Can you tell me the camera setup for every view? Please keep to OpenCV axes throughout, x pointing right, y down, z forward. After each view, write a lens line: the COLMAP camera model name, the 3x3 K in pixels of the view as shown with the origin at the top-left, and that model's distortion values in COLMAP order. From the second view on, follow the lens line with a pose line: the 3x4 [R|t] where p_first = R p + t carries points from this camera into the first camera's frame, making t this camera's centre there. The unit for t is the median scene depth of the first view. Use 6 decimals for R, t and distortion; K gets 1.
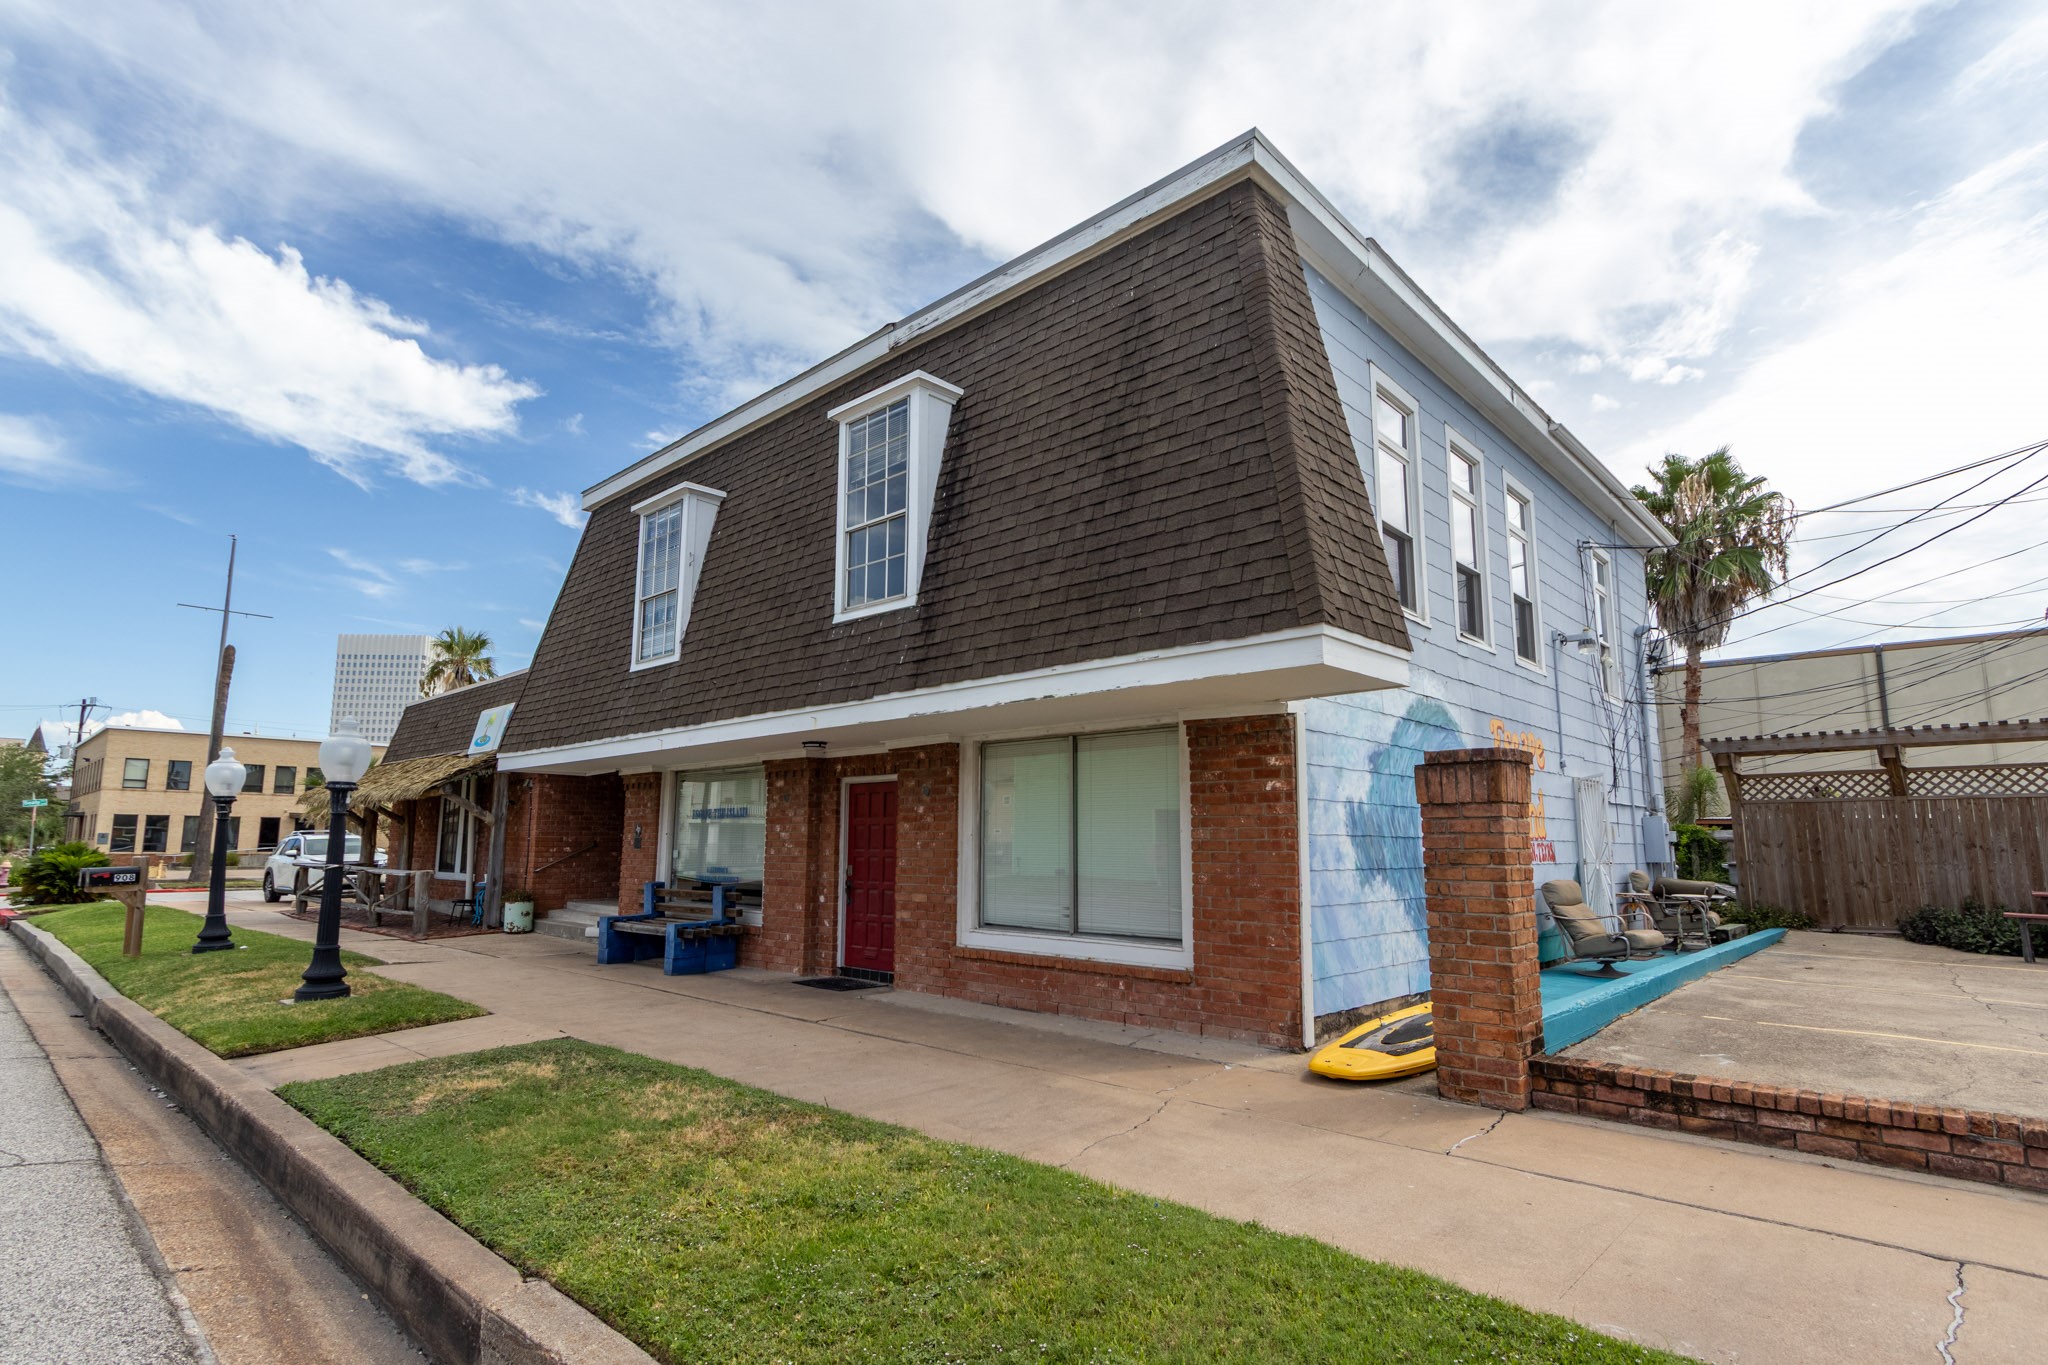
lens RADIAL K [[1010.4, 0, 1024.2], [0, 1010.4, 699.9], [0, 0, 1]] dist [0.006937, -0.001436]
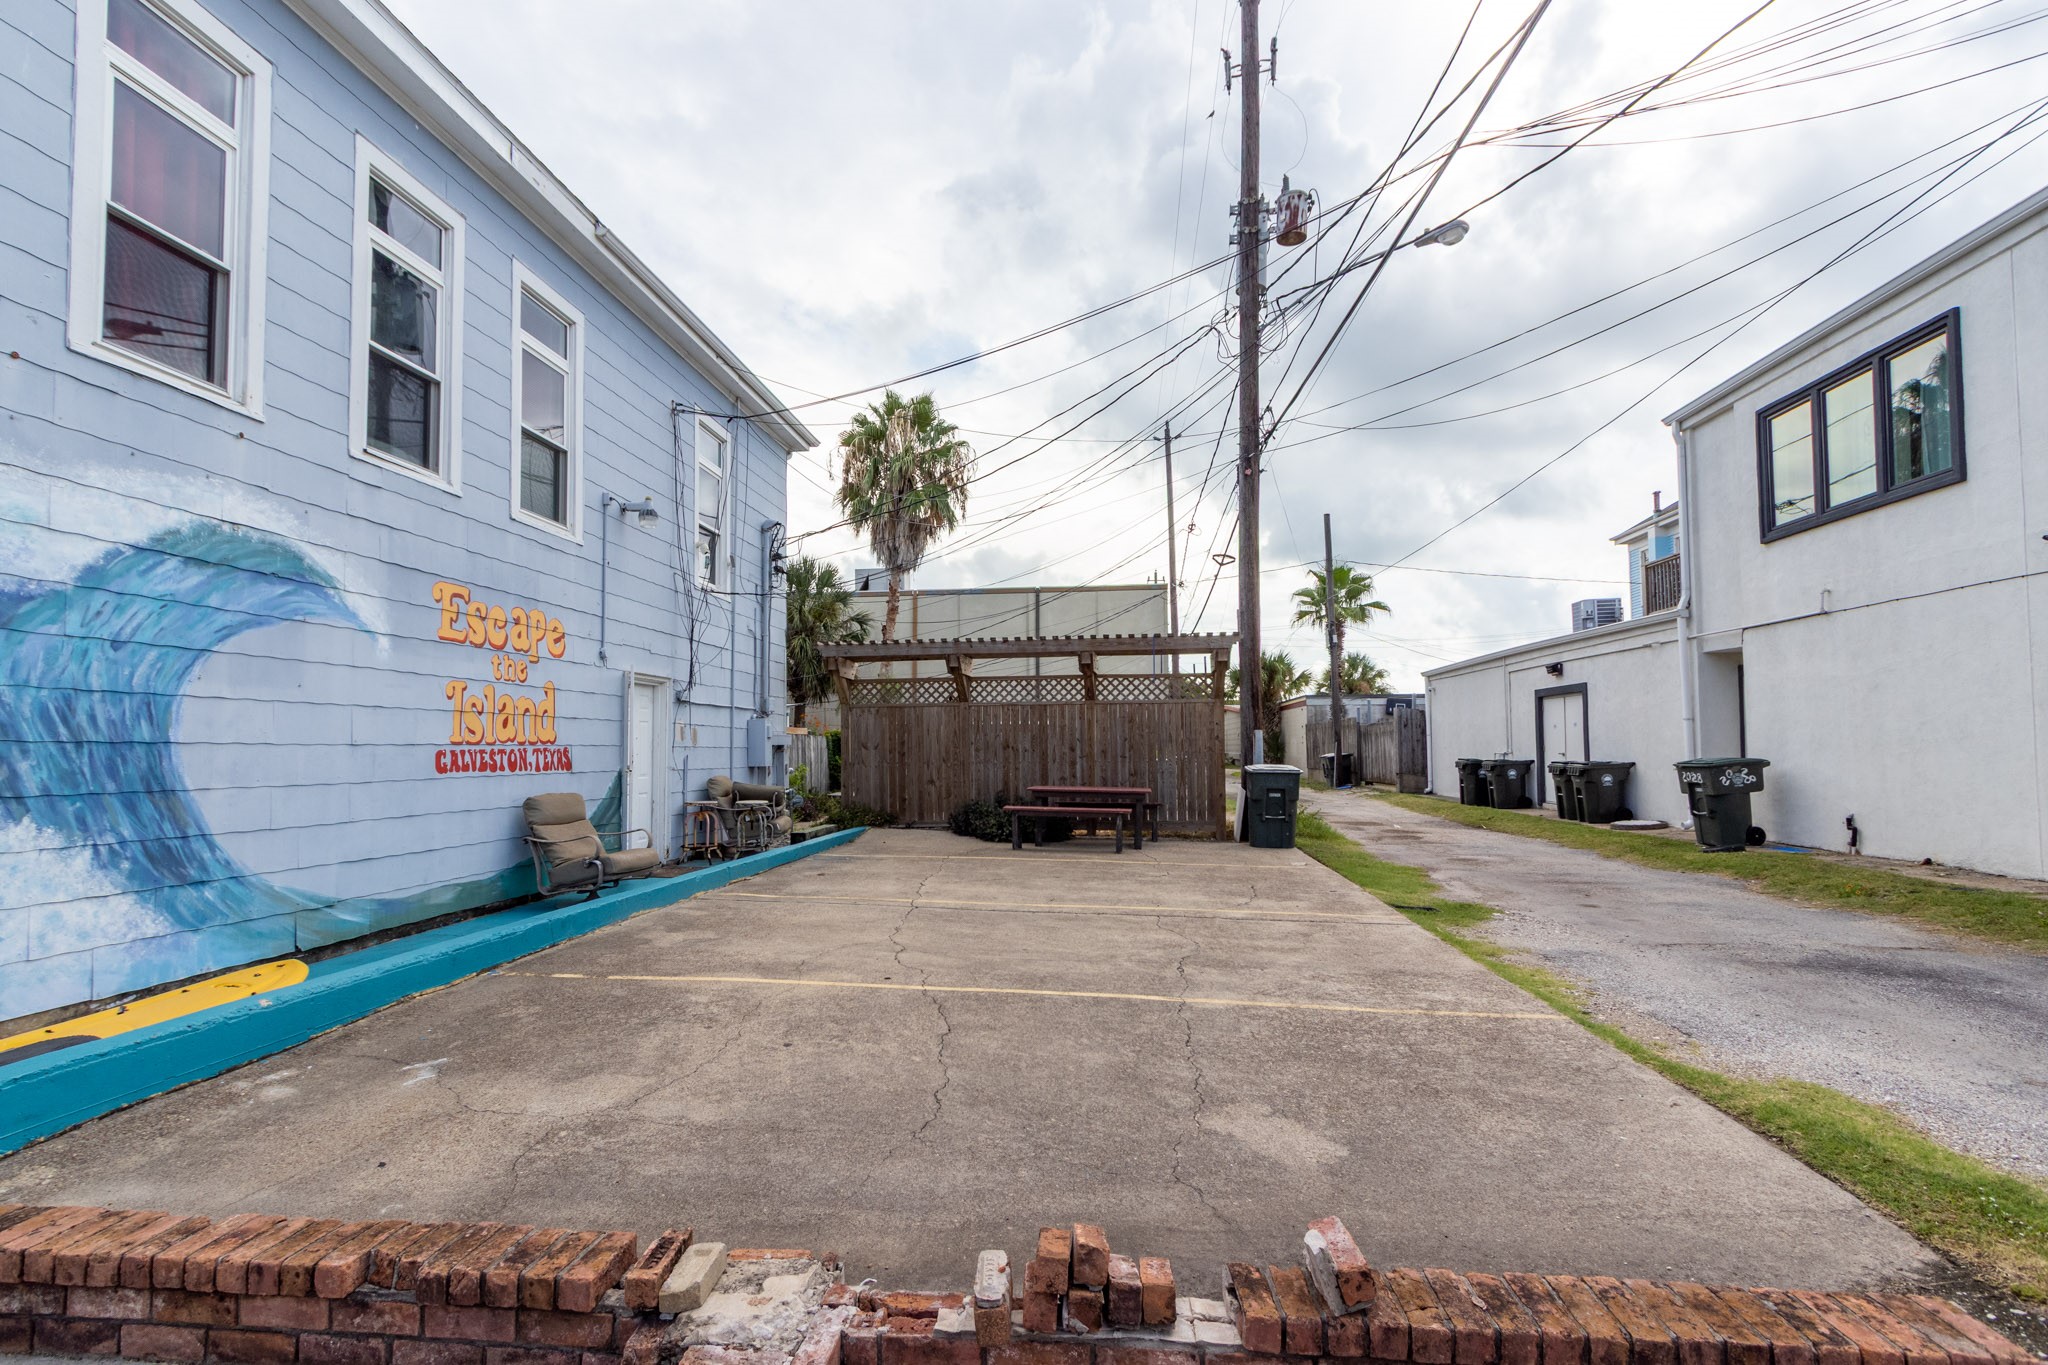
lens RADIAL K [[1010.4, 0, 1015.3], [0, 1010.4, 687.3], [0, 0, 1]] dist [0.006937, -0.001436]
pose [[0.787350, 0.029160, 0.615816, 0.346785], [-0.078872, 0.995437, 0.053705, 0.022976], [-0.611440, -0.090855, 0.786057, 0.160398]]
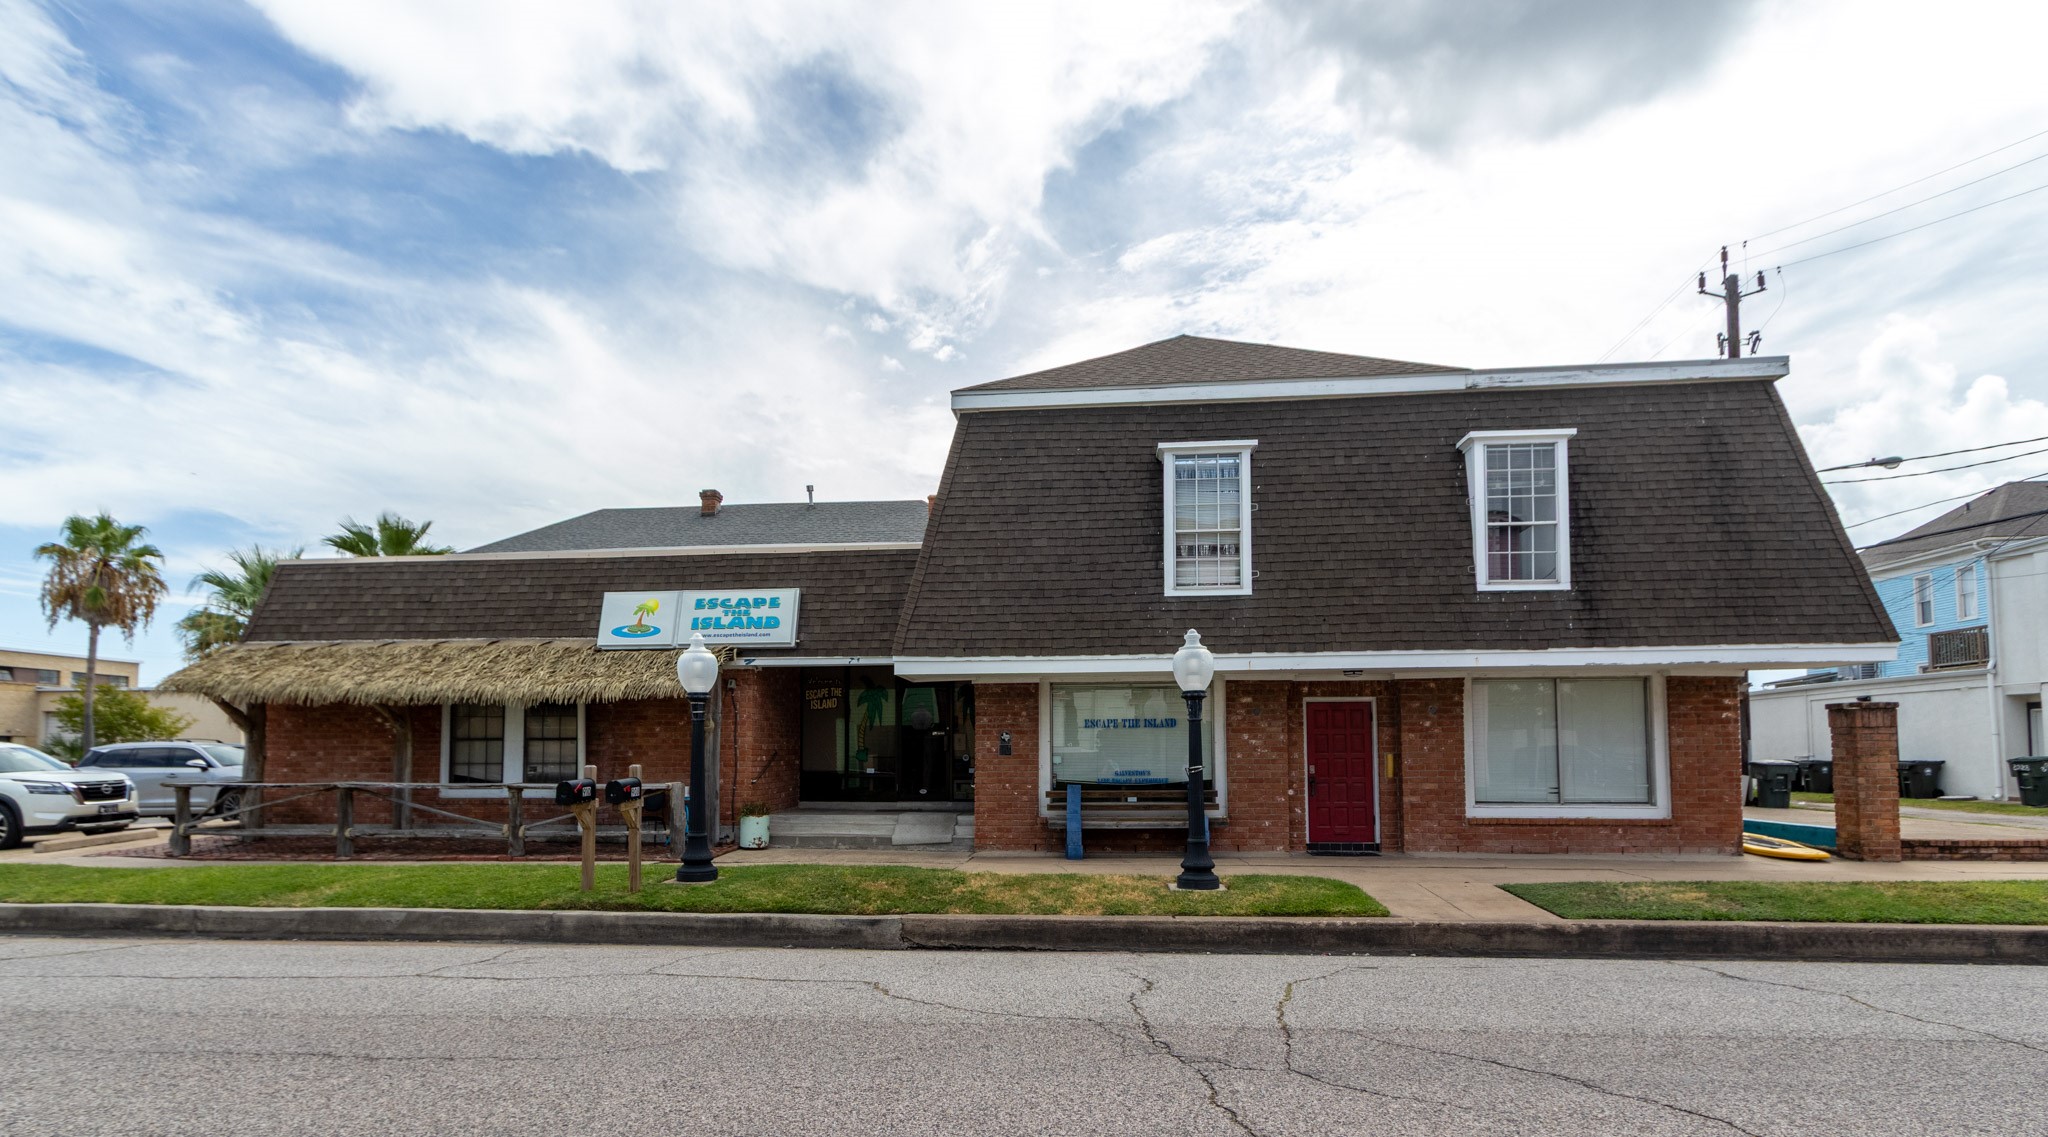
lens RADIAL K [[1059.5, 0, 913.3], [0, 1059.5, 700.7], [0, 0, 1]] dist [-0.001694, -0.001689]
pose [[0.799083, 0.026959, 0.600616, -1.364540], [-0.079848, 0.994903, 0.061576, 0.038447], [-0.595895, -0.097162, 0.797163, 0.231868]]
